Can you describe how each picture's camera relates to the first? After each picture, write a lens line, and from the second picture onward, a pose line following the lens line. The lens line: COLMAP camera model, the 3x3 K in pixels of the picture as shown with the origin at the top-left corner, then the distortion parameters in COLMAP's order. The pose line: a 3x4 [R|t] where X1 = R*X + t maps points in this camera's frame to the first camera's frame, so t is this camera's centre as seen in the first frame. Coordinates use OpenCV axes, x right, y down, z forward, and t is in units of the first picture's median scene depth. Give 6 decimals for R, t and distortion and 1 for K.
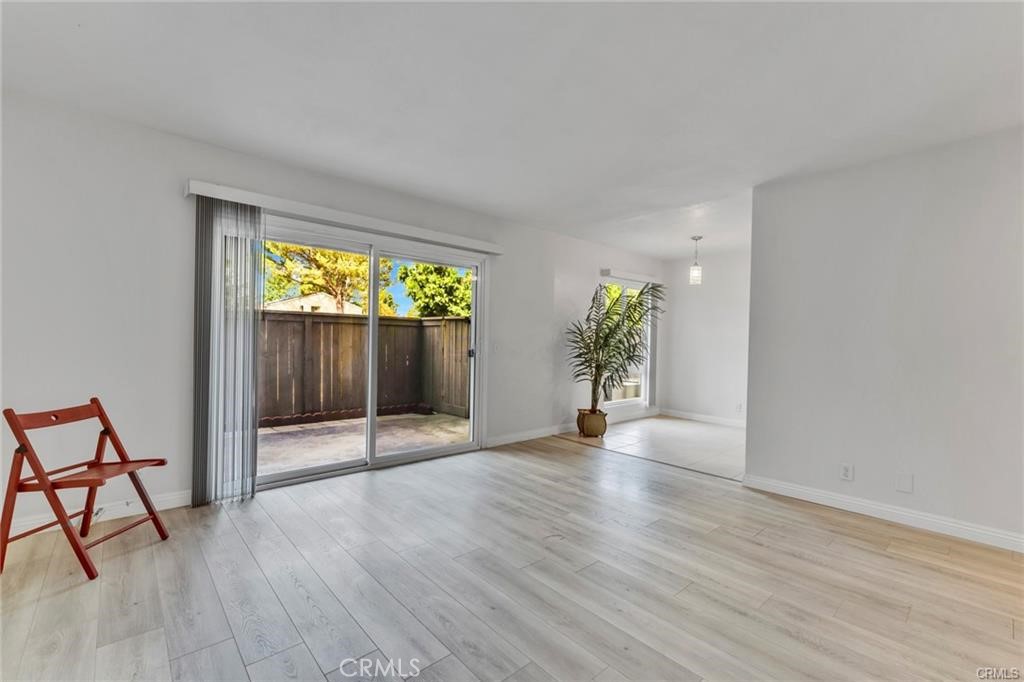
lens RADIAL K [[438.9, 0, 507.4], [0, 438.9, 345.2], [0, 0, 1]] dist [-0.001832, -0.000023]
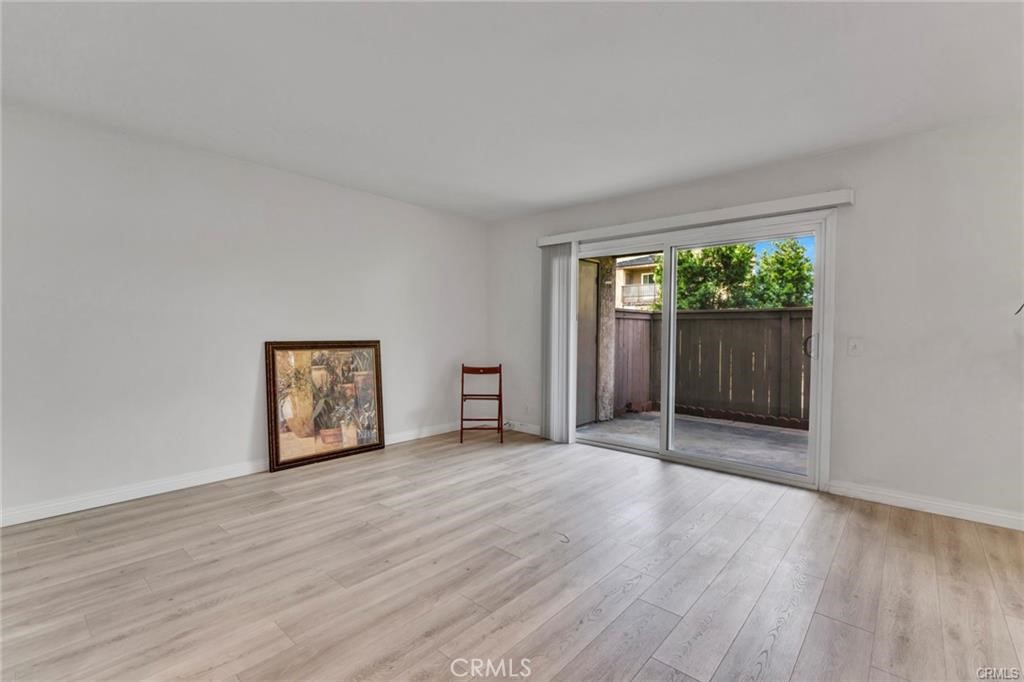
lens RADIAL K [[456.9, 0, 512.0], [0, 456.9, 341.0], [0, 0, 1]] dist [0.000087, 0.000295]
pose [[0.124032, 0.002236, -0.992276, 0.919931], [-0.018271, 0.999833, -0.000031, 0.013512], [0.992110, 0.018133, 0.124052, 0.653343]]
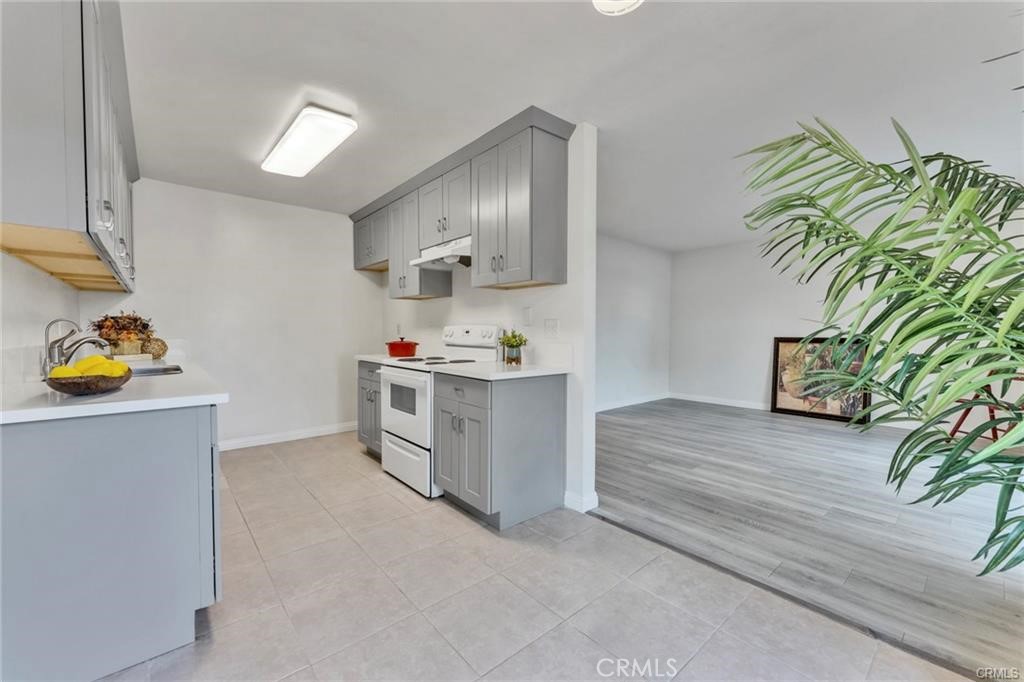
lens RADIAL K [[410.3, 0, 512.0], [0, 410.3, 341.0], [0, 0, 1]] dist [0.000604, 0.000025]
pose [[-0.999669, -0.023015, 0.011507, 0.825375], [-0.022545, 0.998968, 0.039440, -0.003441], [-0.012402, 0.039168, -0.999156, 2.079267]]
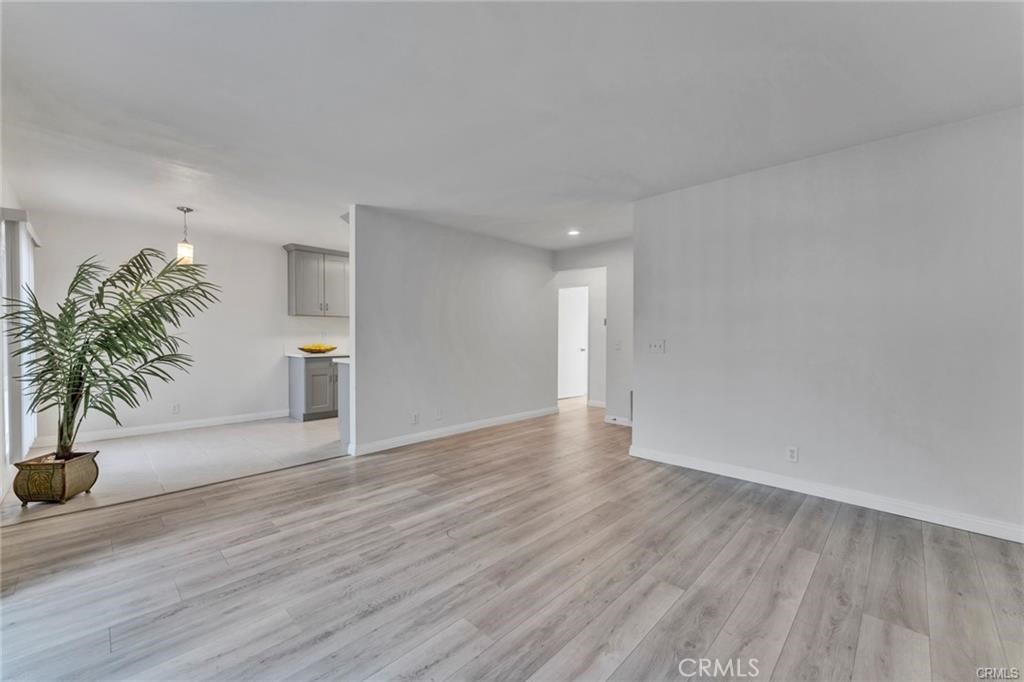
lens RADIAL K [[410.3, 0, 512.0], [0, 410.3, 341.0], [0, 0, 1]] dist [0.000604, 0.000025]
pose [[-0.079558, -0.030956, 0.996349, -0.703296], [0.010457, 0.999437, 0.031887, -0.024498], [-0.996775, 0.012955, -0.079189, 0.798792]]
